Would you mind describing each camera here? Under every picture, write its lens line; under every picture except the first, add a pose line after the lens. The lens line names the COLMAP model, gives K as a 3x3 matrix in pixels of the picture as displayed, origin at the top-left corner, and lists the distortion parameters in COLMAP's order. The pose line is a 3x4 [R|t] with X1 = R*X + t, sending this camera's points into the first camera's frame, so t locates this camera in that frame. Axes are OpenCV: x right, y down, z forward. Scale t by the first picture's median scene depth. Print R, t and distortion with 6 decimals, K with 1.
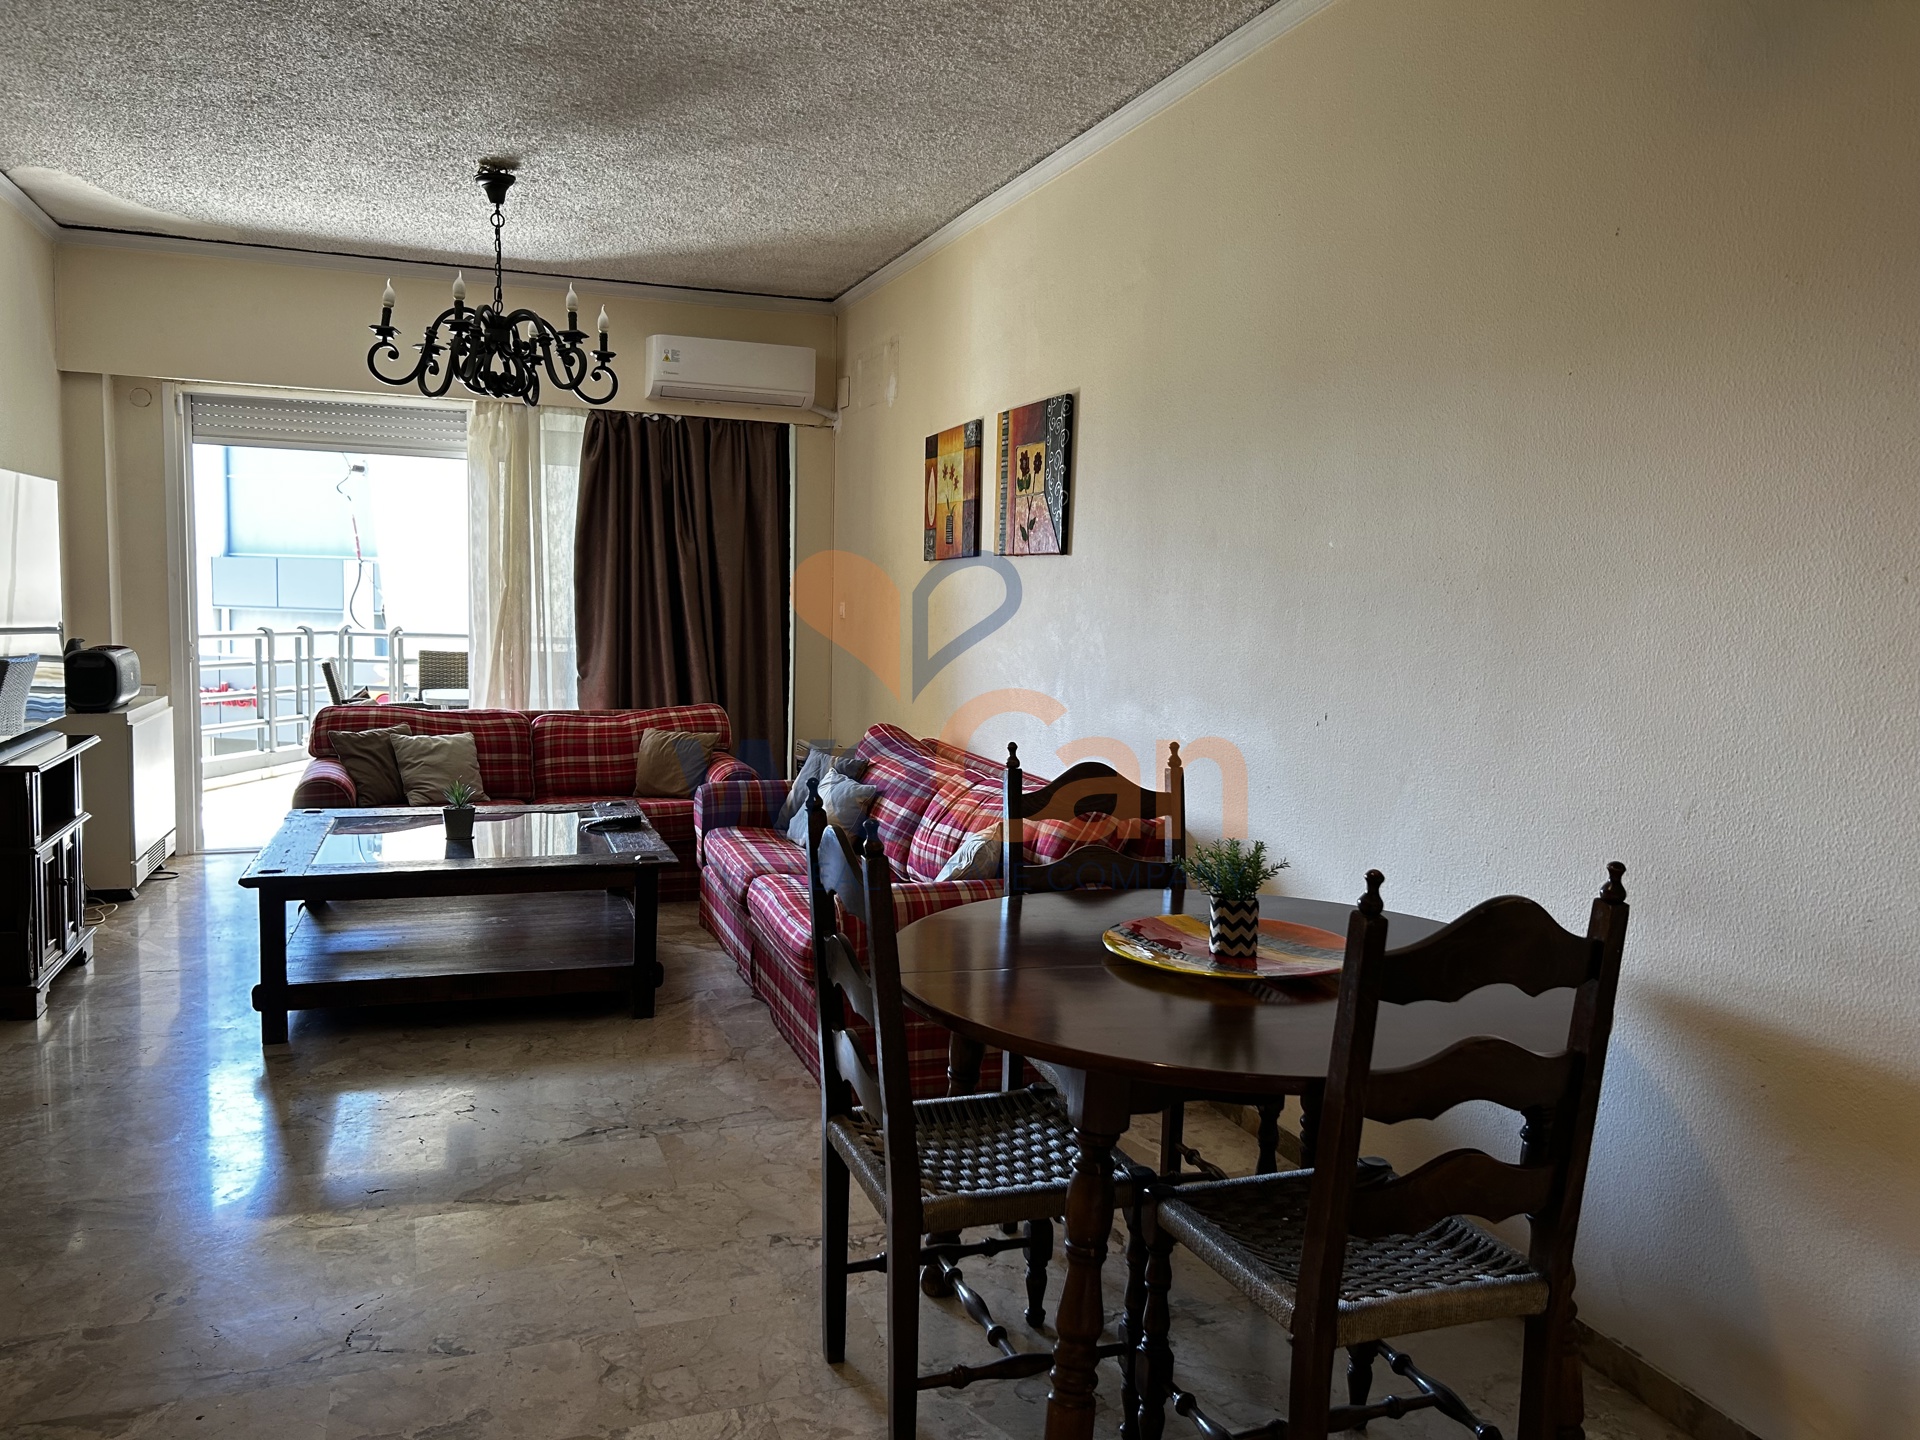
lens RADIAL K [[1440.9, 0, 960.3], [0, 1440.9, 725.5], [0, 0, 1]] dist [0.088794, -0.185578]
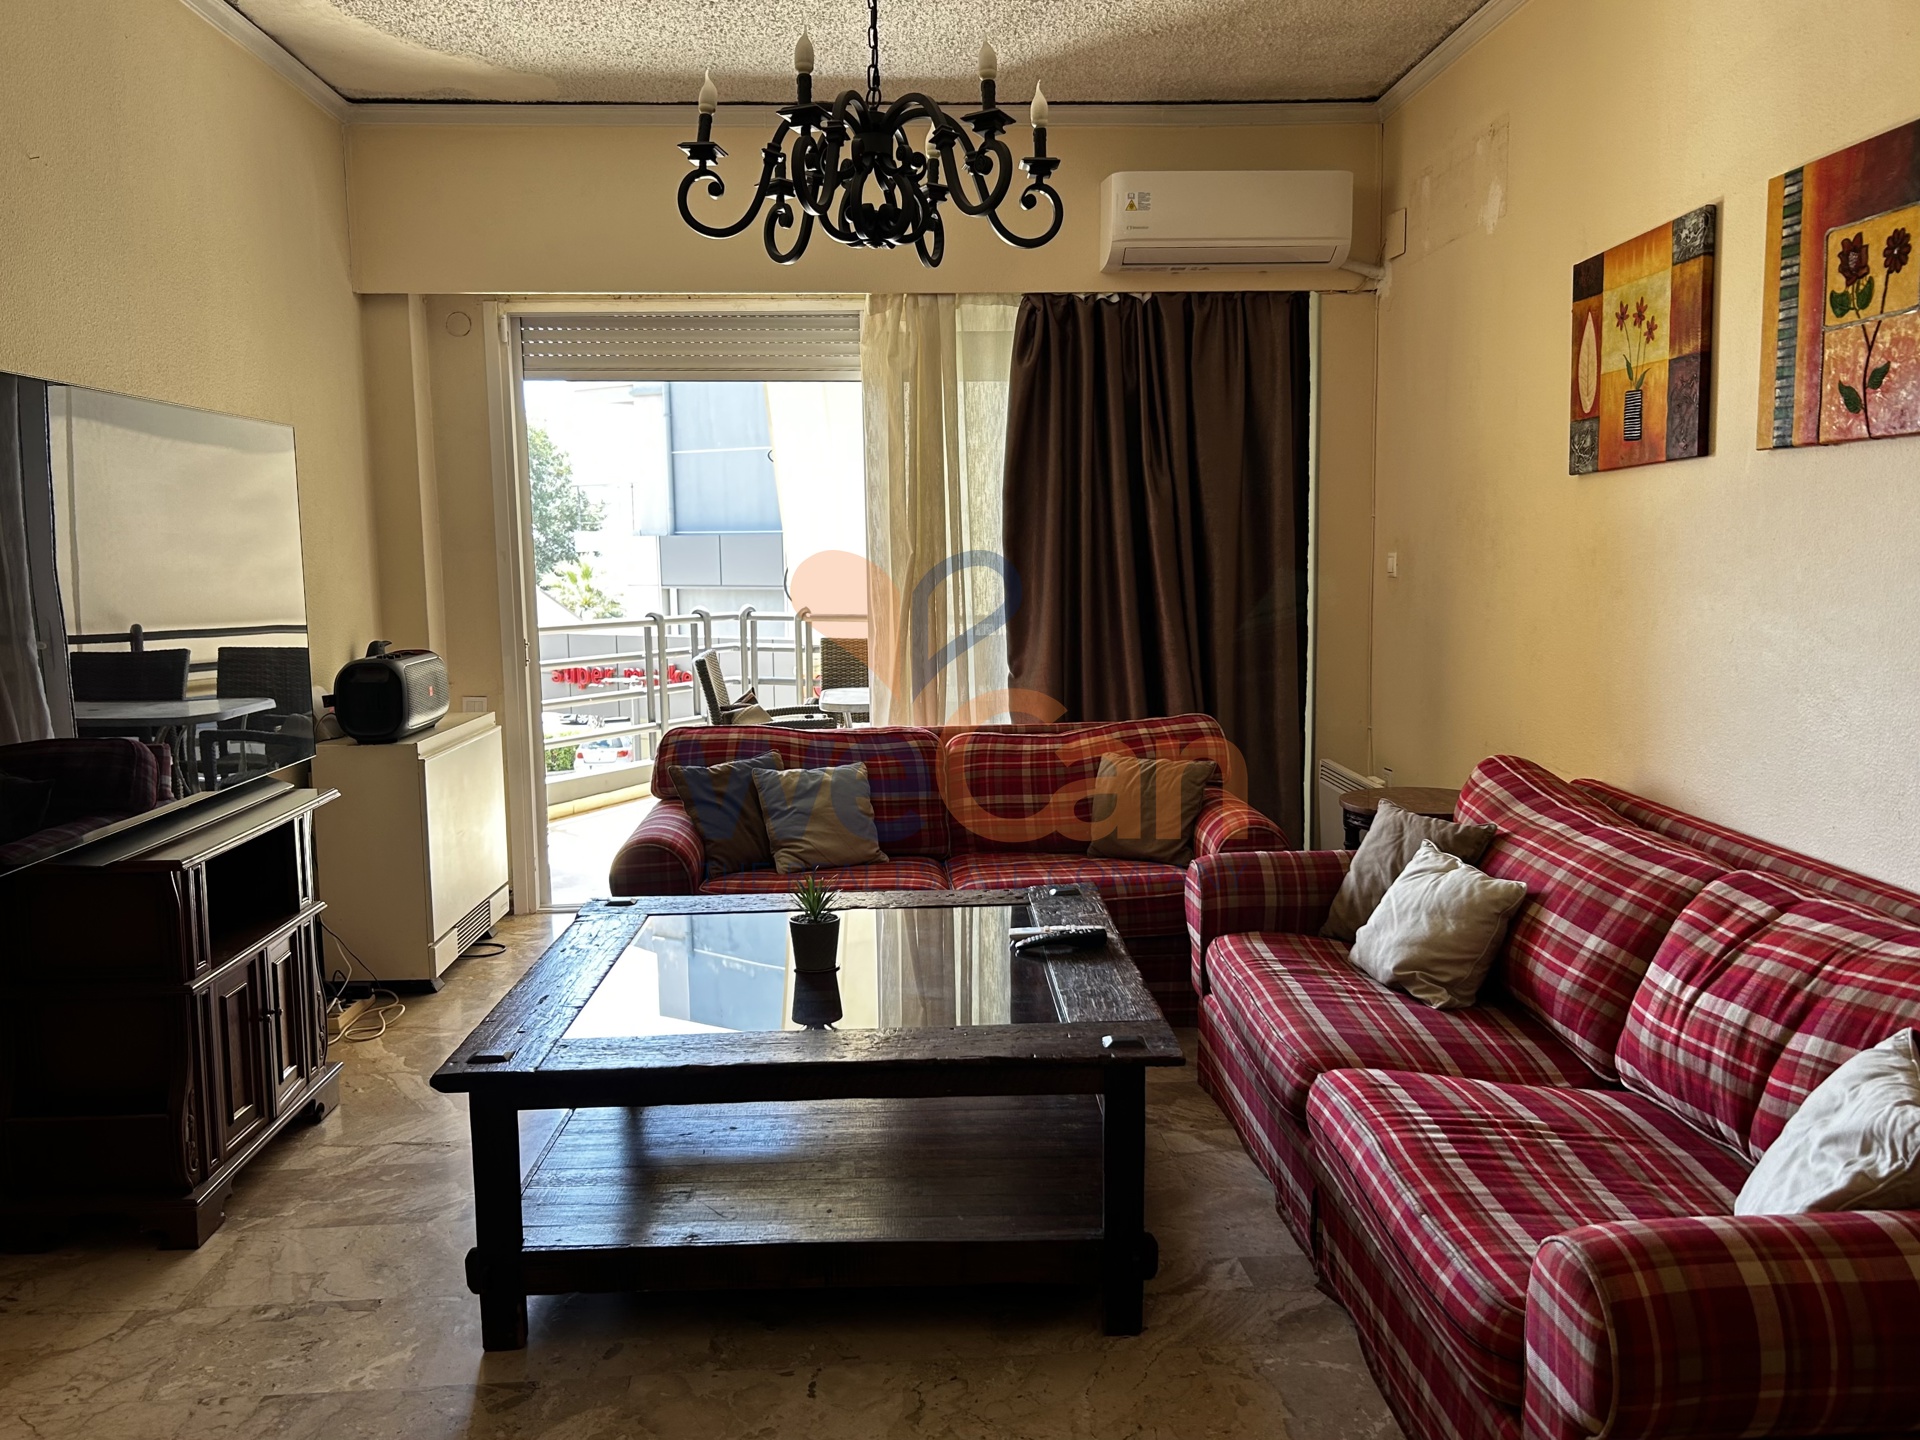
lens RADIAL K [[1514.5, 0, 937.5], [0, 1514.5, 725.8], [0, 0, 1]] dist [0.105812, -0.139474]
pose [[0.951170, -0.005388, -0.308622, -0.078711], [0.012407, 0.999707, 0.020786, -0.028846], [0.308419, -0.023600, 0.950958, 0.325807]]
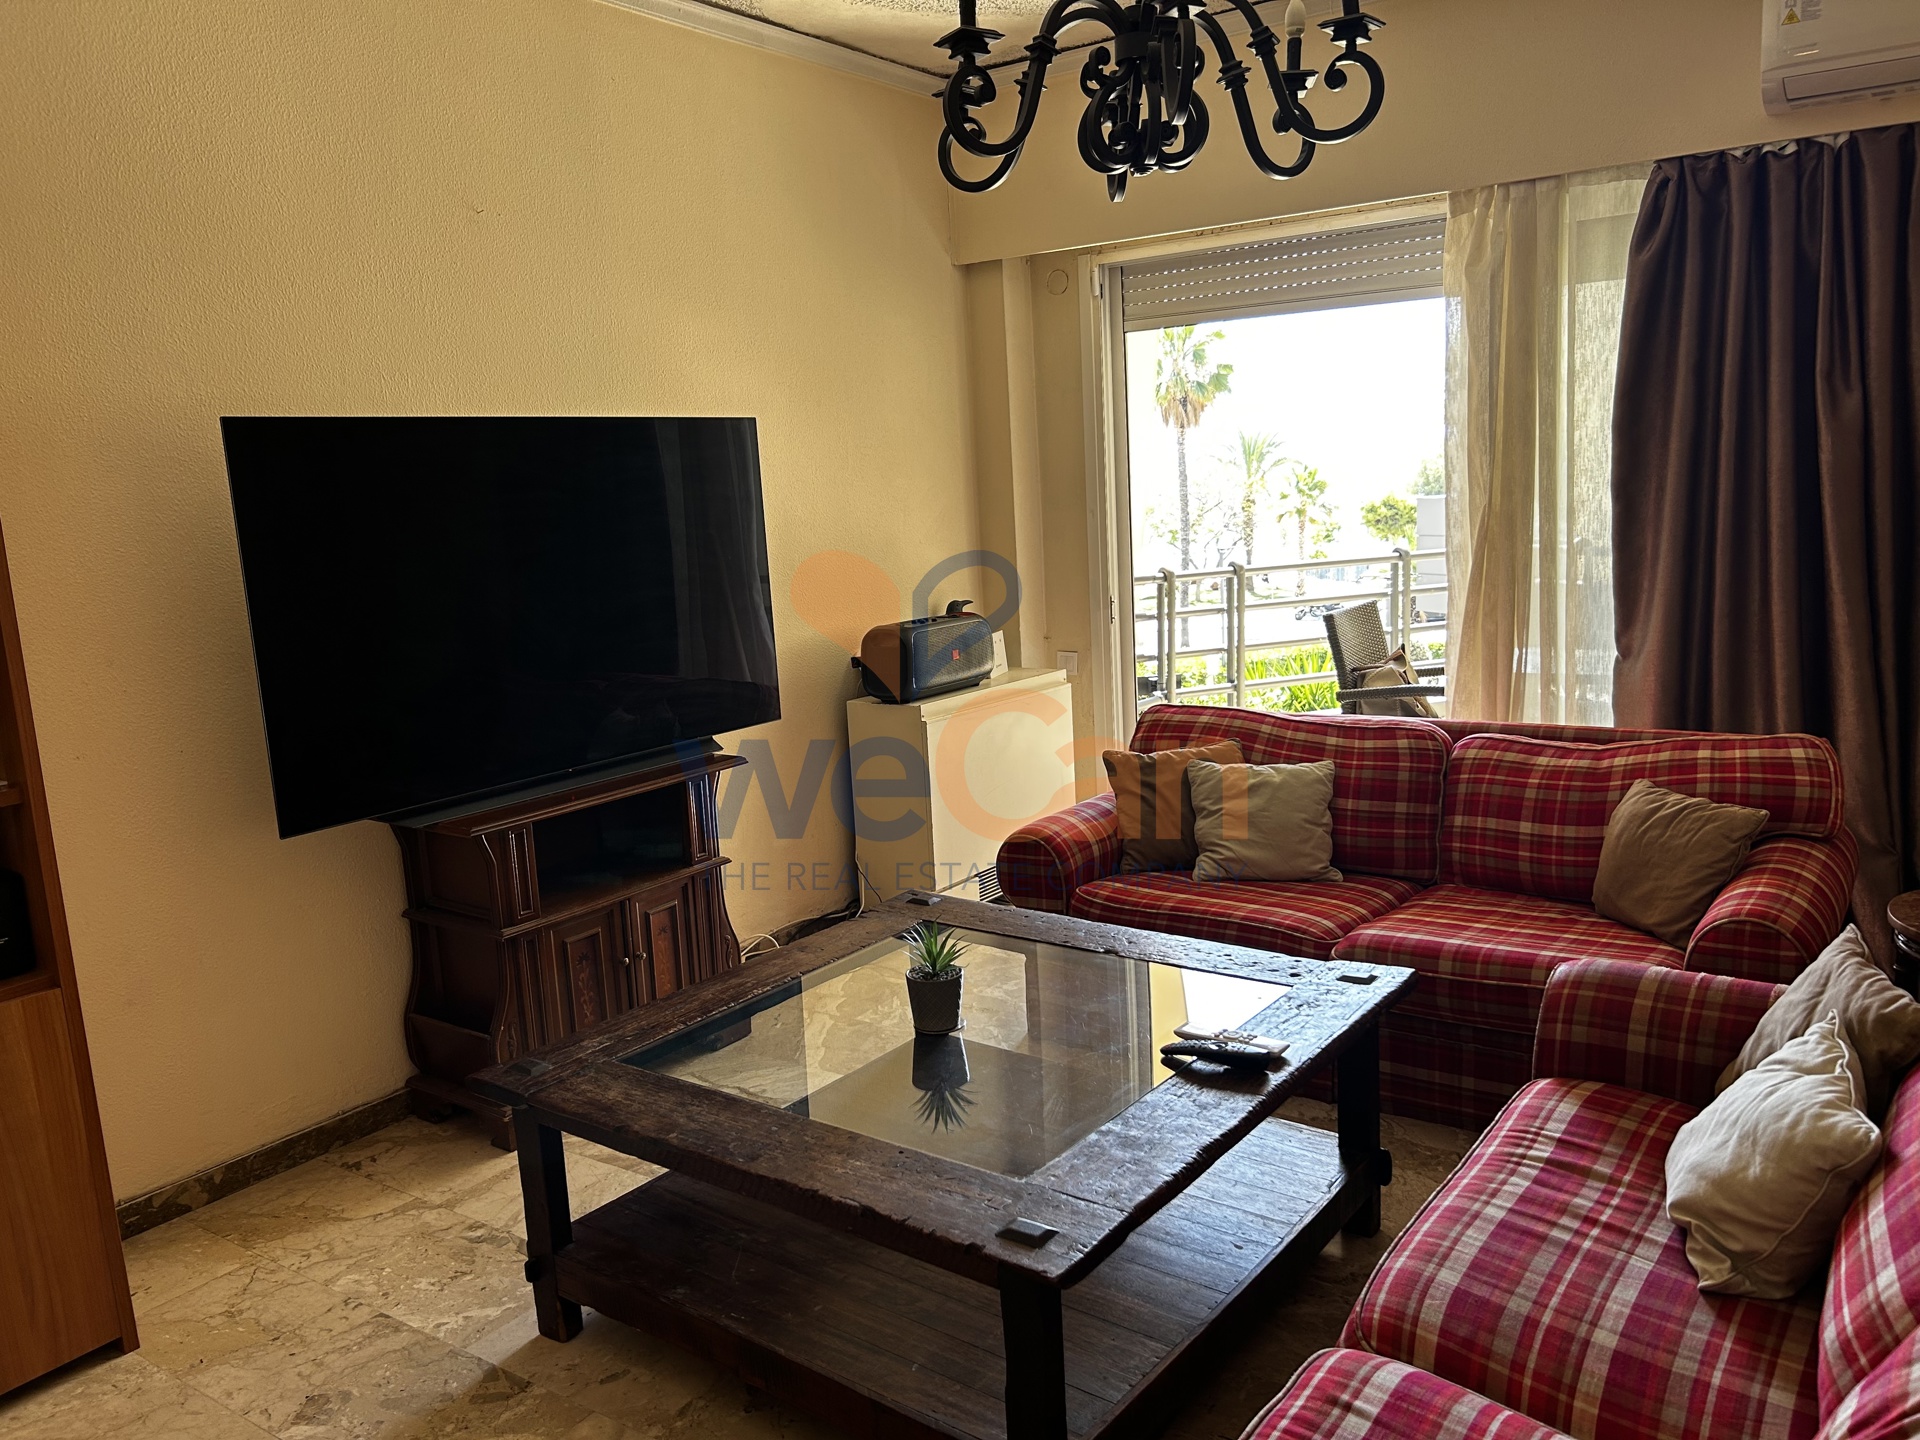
lens RADIAL K [[1447.3, 0, 988.3], [0, 1447.3, 731.6], [0, 0, 1]] dist [0.014187, -0.000250]
pose [[0.568548, 0.089232, -0.817796, 0.076270], [-0.014017, 0.995006, 0.098823, -0.067686], [0.822530, -0.044723, 0.566960, 0.564318]]
